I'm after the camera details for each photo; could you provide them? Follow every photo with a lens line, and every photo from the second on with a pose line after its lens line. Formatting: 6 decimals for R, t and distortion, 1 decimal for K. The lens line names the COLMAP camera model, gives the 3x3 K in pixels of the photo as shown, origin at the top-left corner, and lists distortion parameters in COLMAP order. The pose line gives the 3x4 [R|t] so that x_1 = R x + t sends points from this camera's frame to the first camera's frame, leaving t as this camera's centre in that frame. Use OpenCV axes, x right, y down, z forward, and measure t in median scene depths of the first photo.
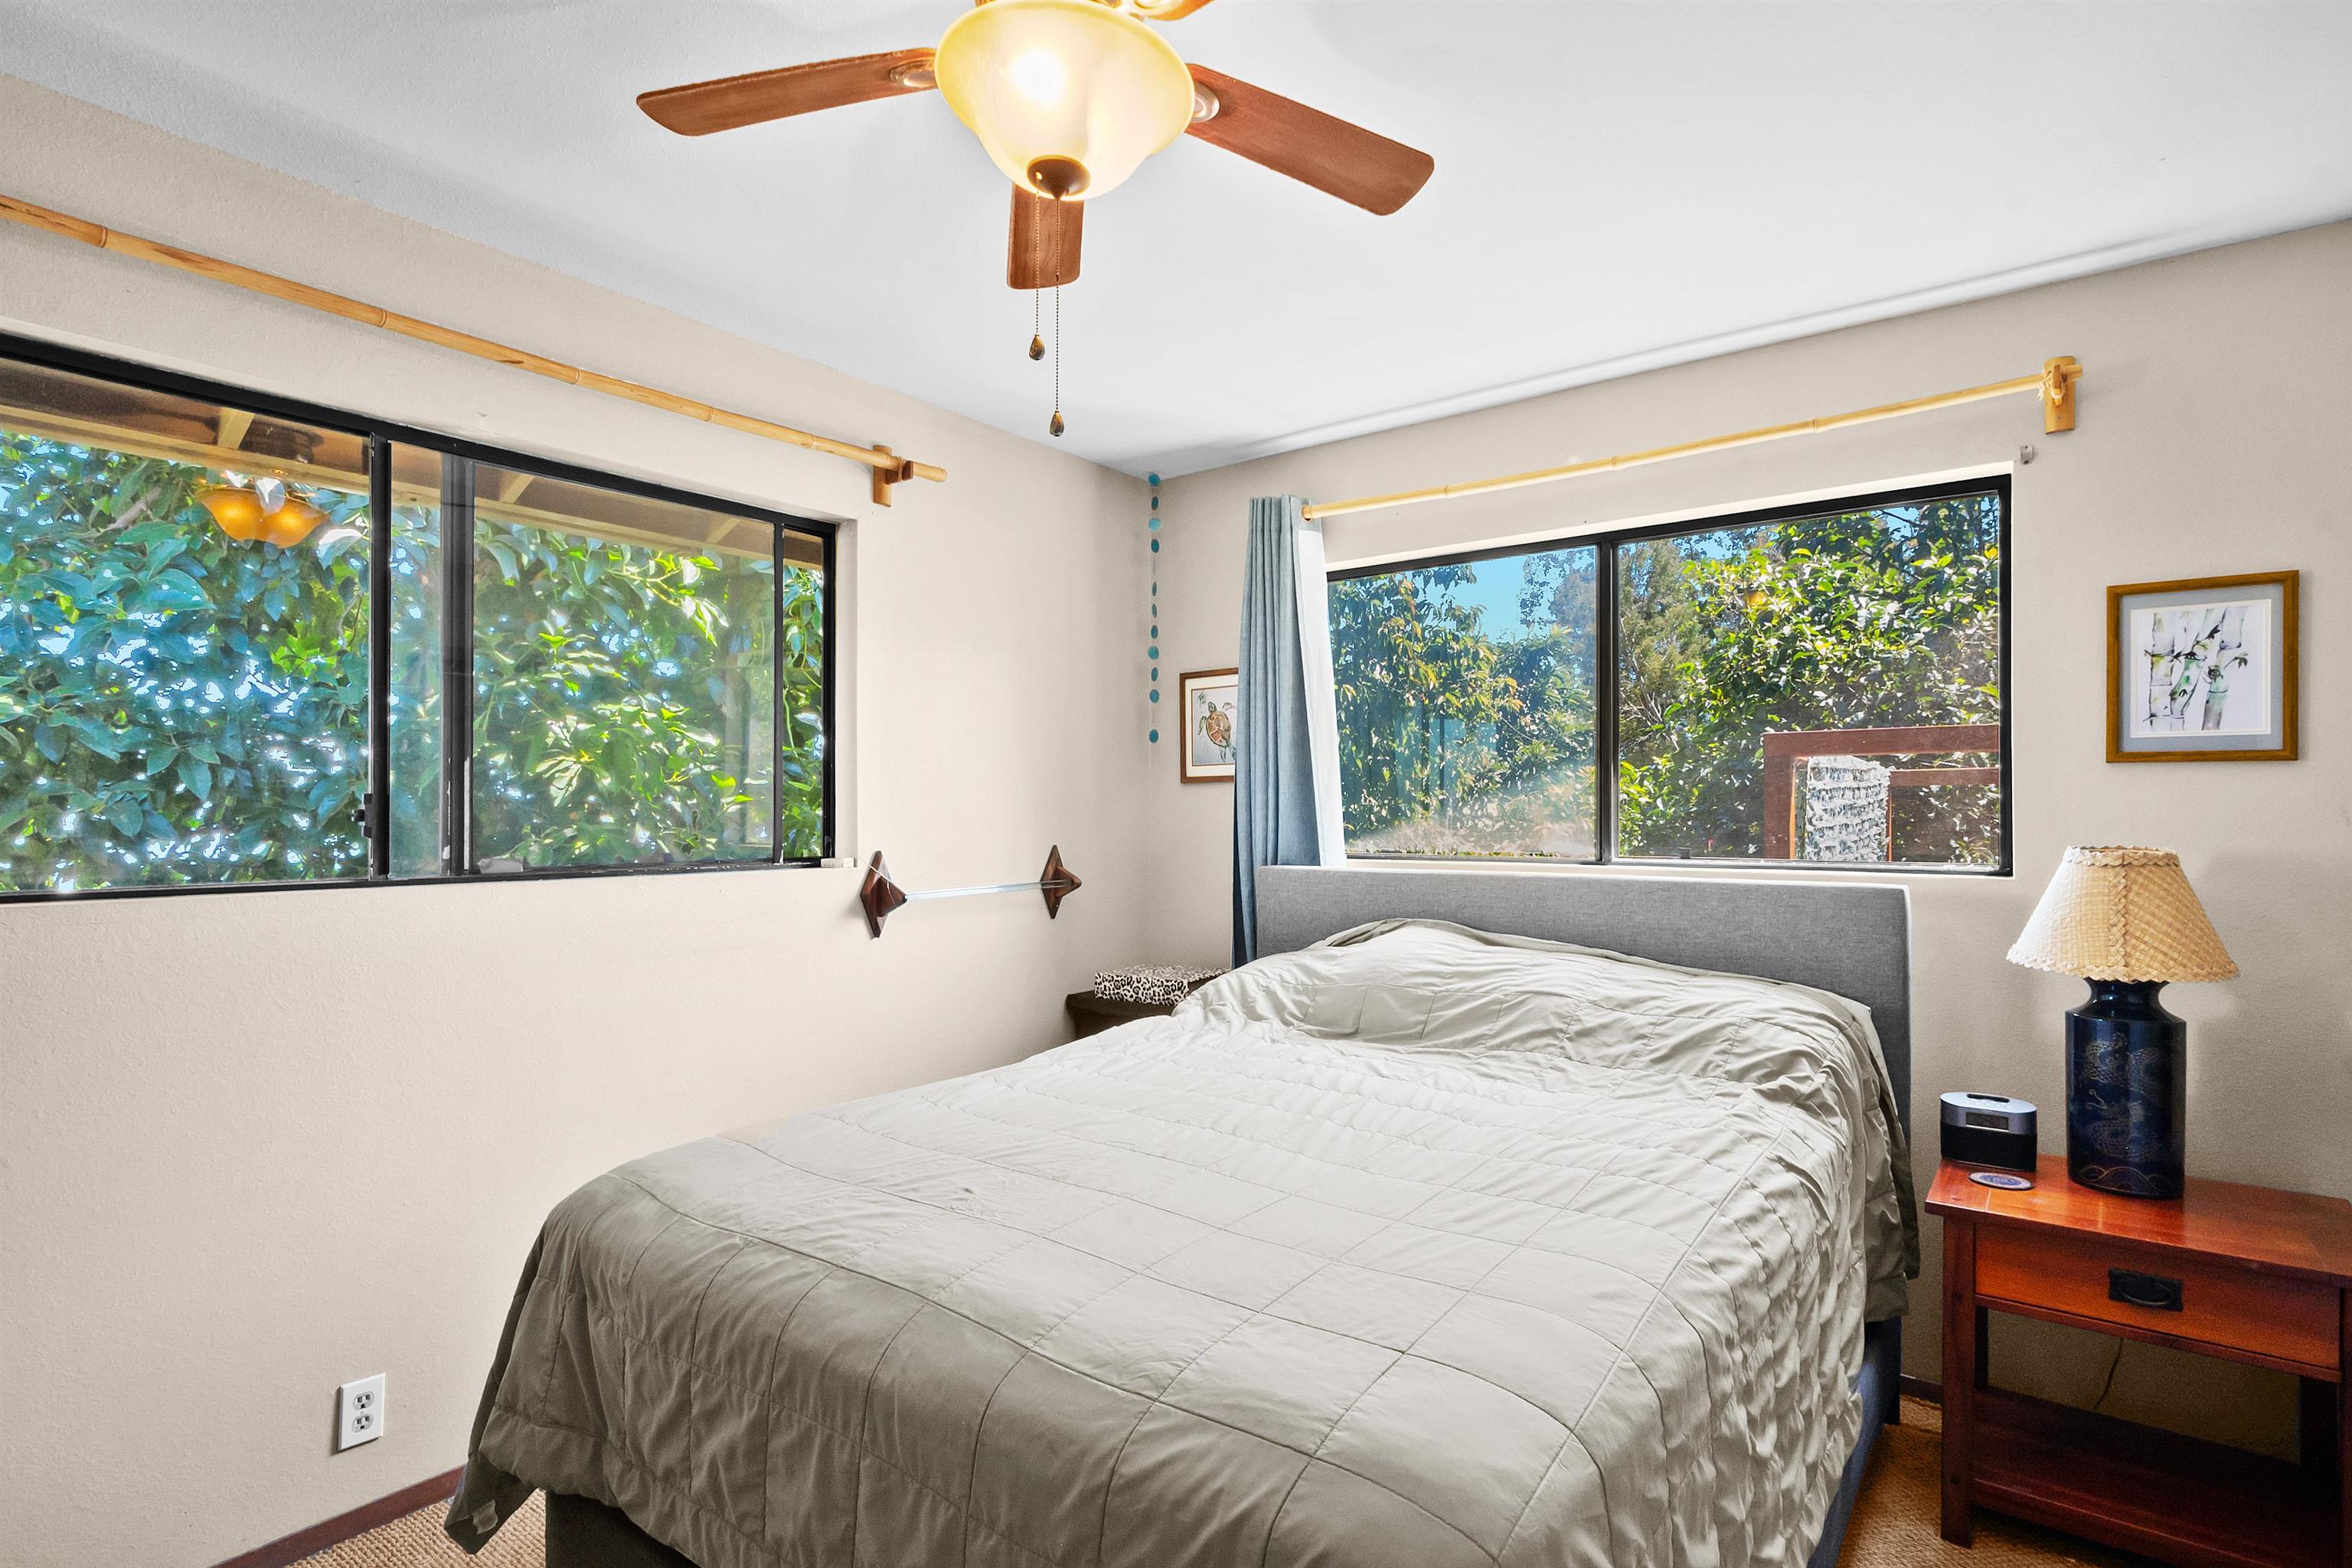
lens RADIAL K [[1176.1, 0, 1162.0], [0, 1176.1, 792.7], [0, 0, 1]] dist [-0.005619, 0.002698]
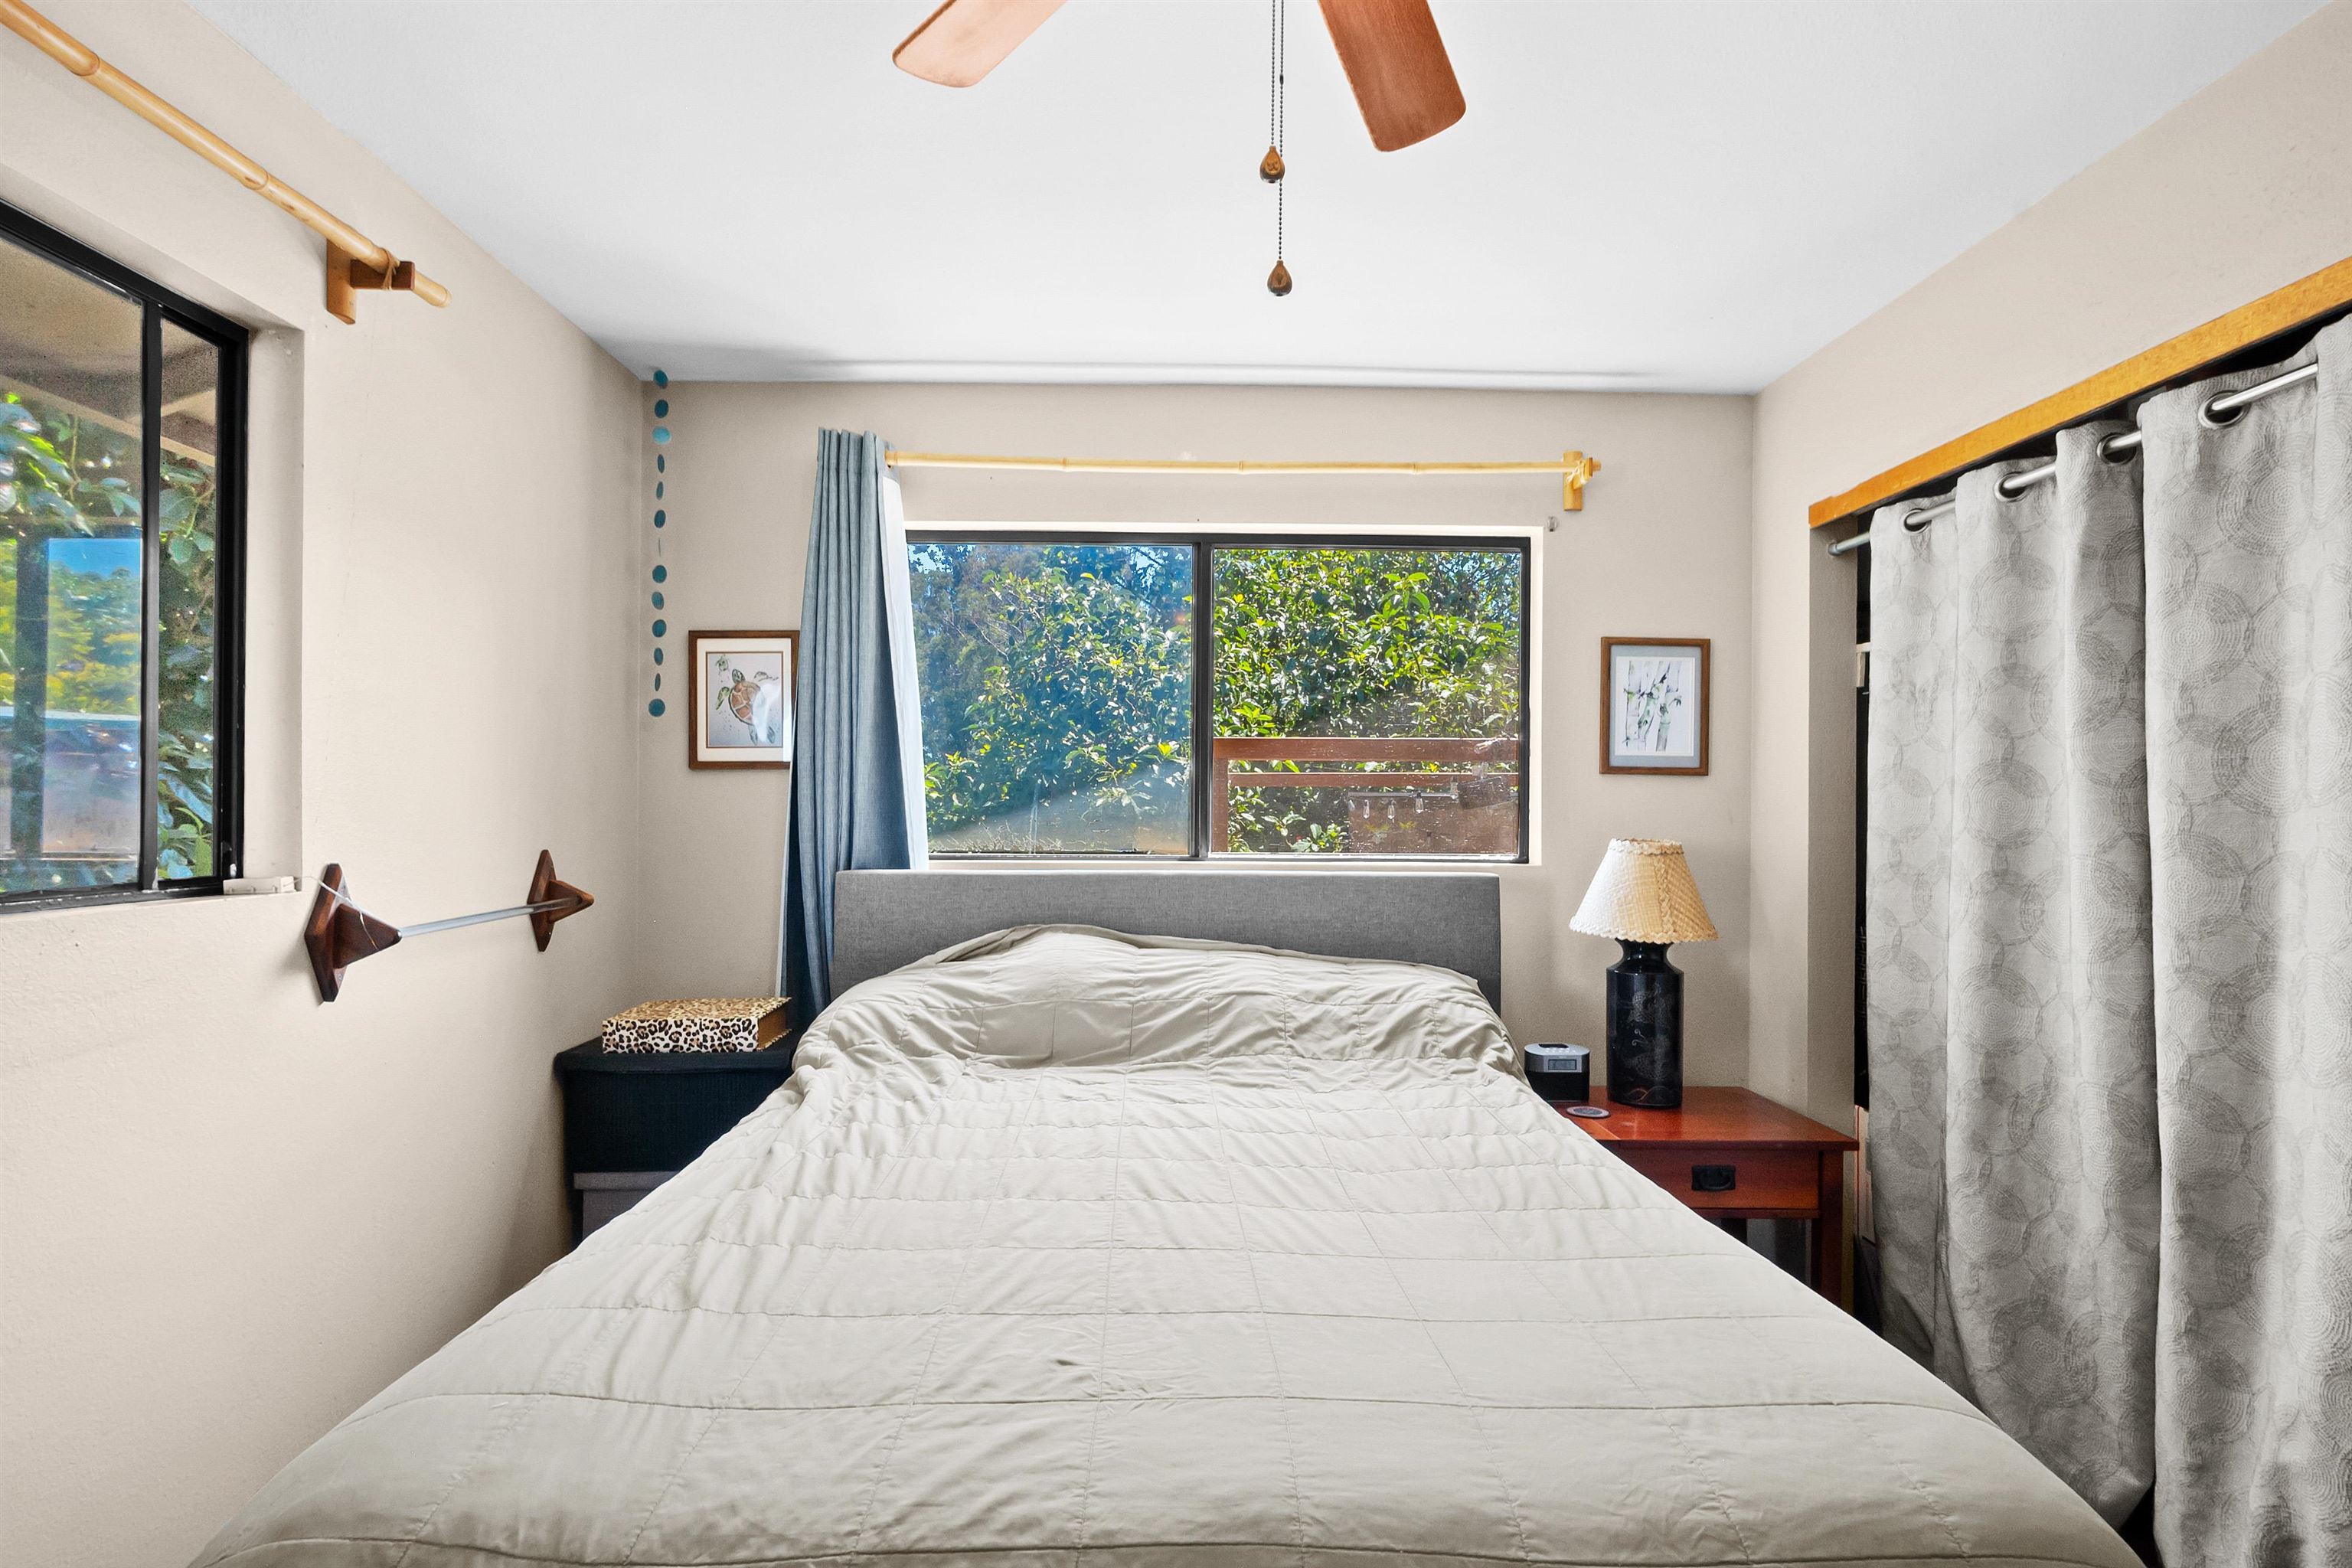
lens RADIAL K [[1176.1, 0, 1175.3], [0, 1176.1, 798.5], [0, 0, 1]] dist [-0.005619, 0.002698]
pose [[0.779716, 0.011226, 0.626032, -0.307311], [-0.017569, 0.999838, 0.003952, 0.003892], [-0.625886, -0.014080, 0.779787, 0.243443]]
